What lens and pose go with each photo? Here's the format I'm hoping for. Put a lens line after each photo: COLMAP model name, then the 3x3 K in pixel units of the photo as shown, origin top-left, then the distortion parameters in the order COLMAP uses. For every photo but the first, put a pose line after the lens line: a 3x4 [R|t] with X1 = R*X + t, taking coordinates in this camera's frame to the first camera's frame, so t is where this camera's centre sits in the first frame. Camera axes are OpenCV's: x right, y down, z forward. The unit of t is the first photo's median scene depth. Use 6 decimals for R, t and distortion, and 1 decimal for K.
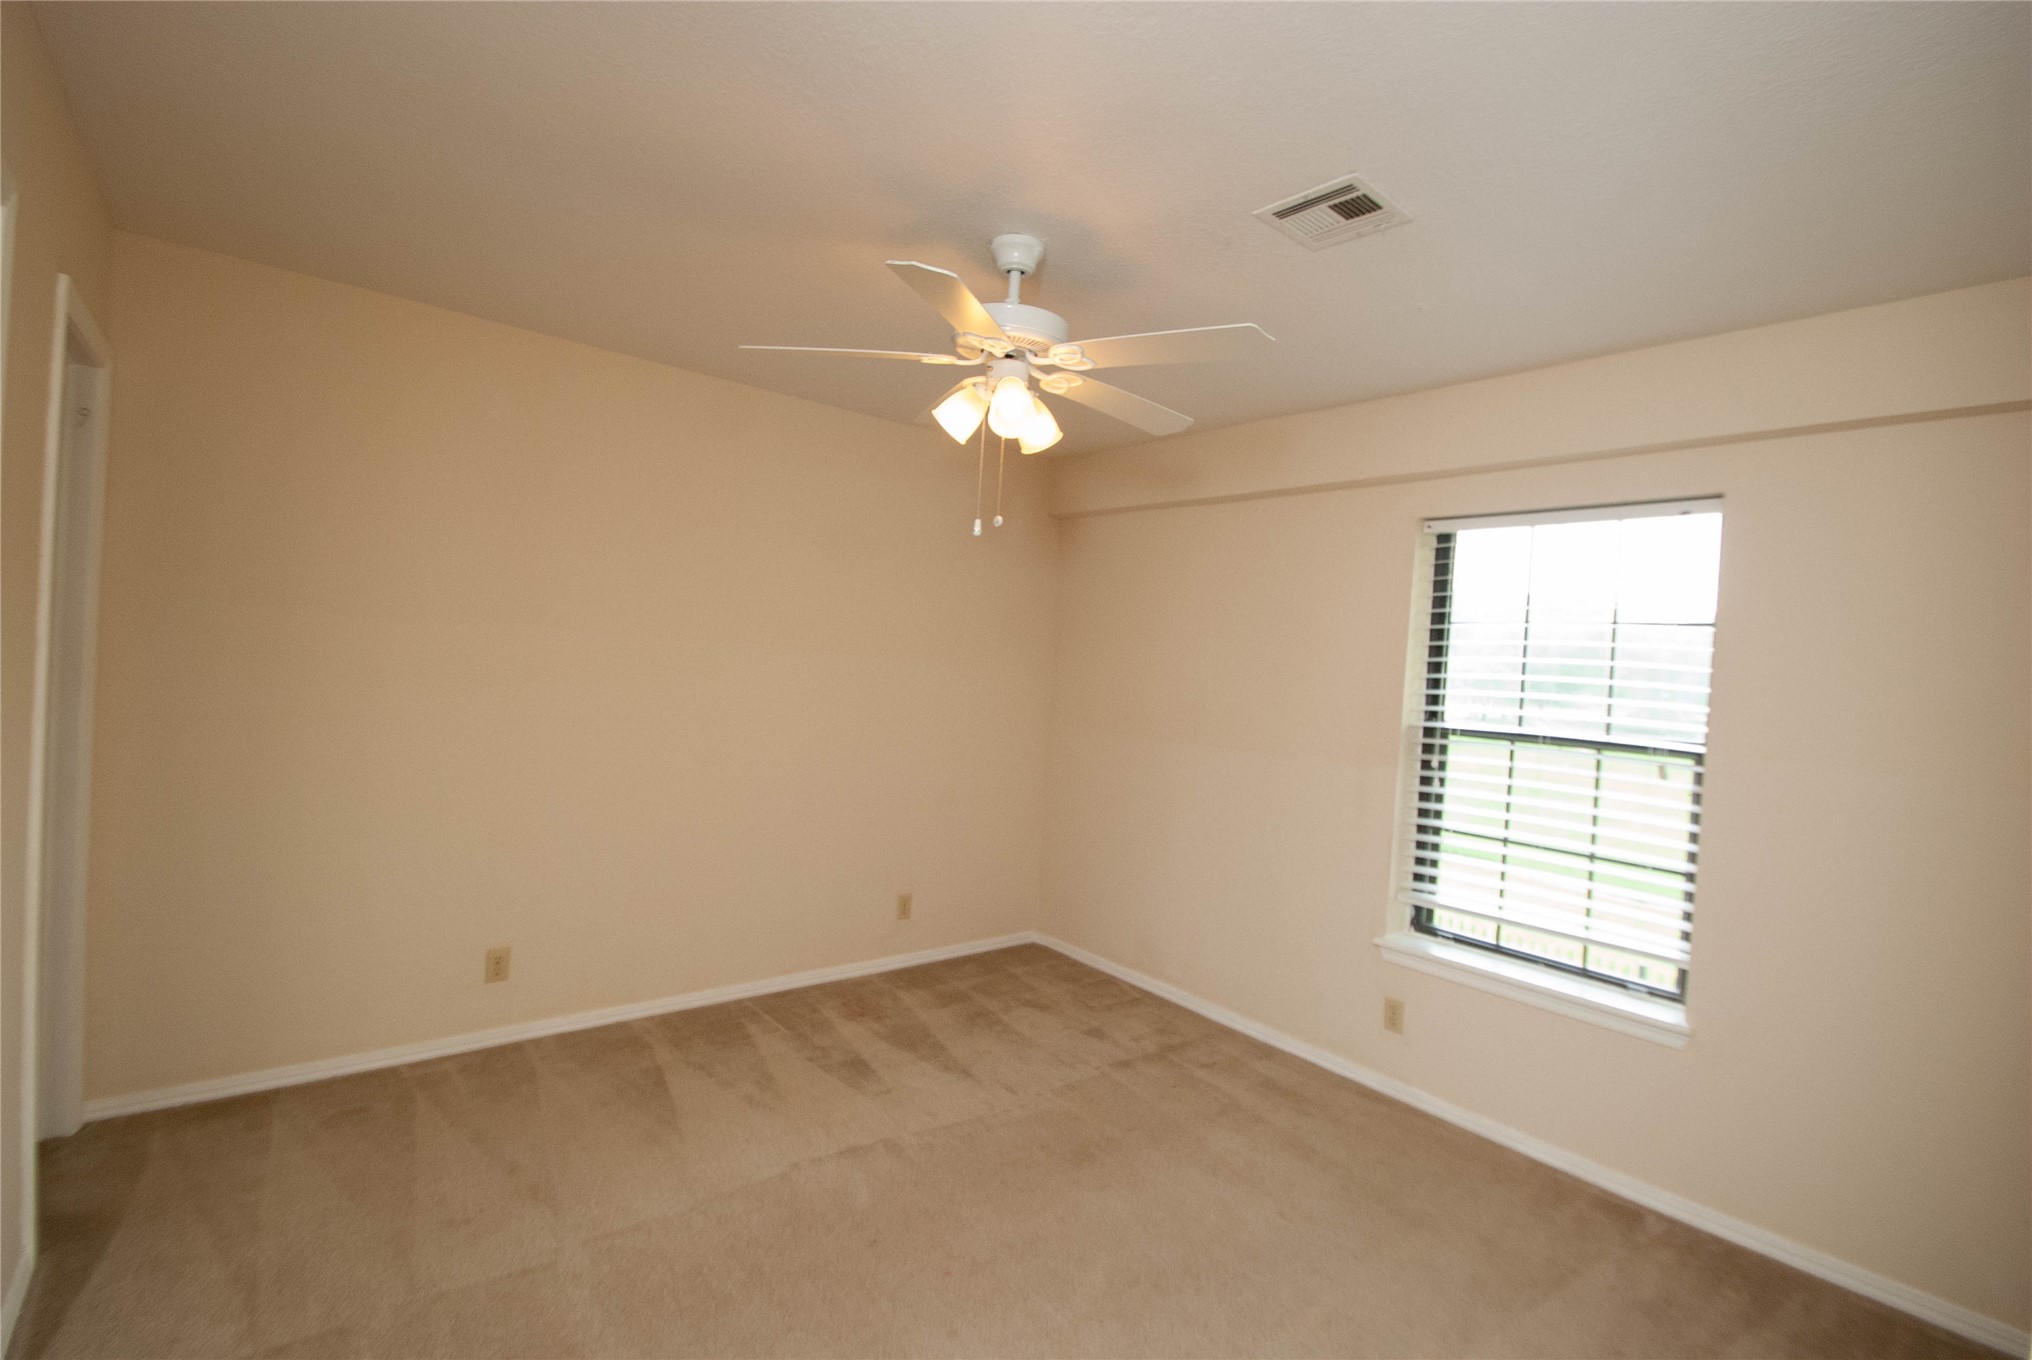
lens RADIAL K [[883.9, 0, 1017.8], [0, 883.9, 676.8], [0, 0, 1]] dist [0.003313, -0.012433]
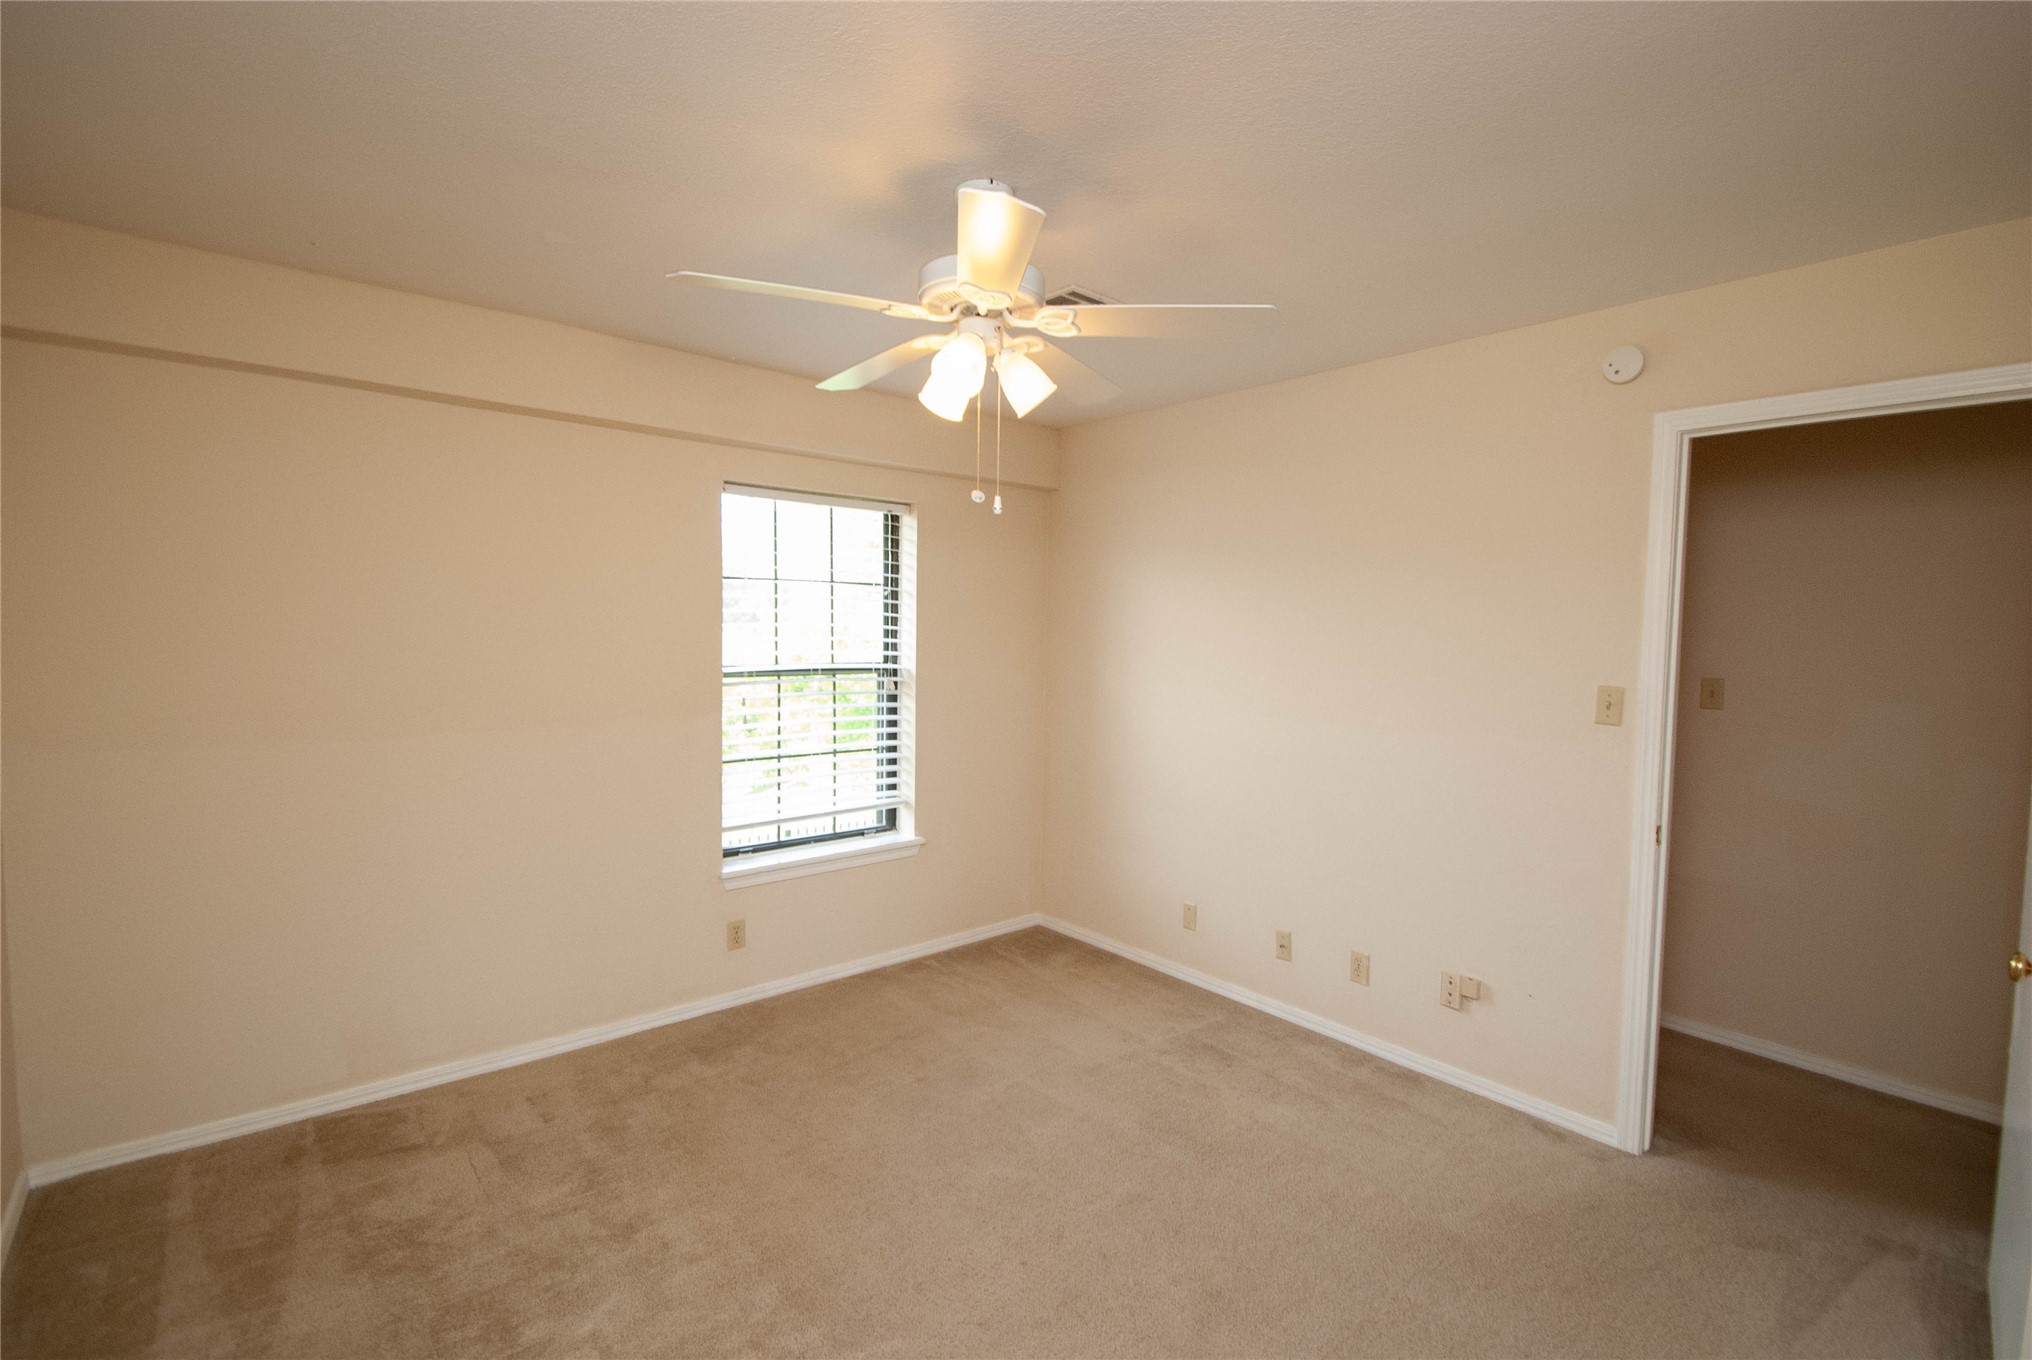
lens RADIAL K [[883.9, 0, 1017.8], [0, 883.9, 676.8], [0, 0, 1]] dist [0.003313, -0.012433]
pose [[0.010838, -0.114730, 0.993338, -0.703930], [0.009863, 0.993360, 0.114625, -0.069225], [-0.999893, 0.008555, 0.011898, 0.695702]]
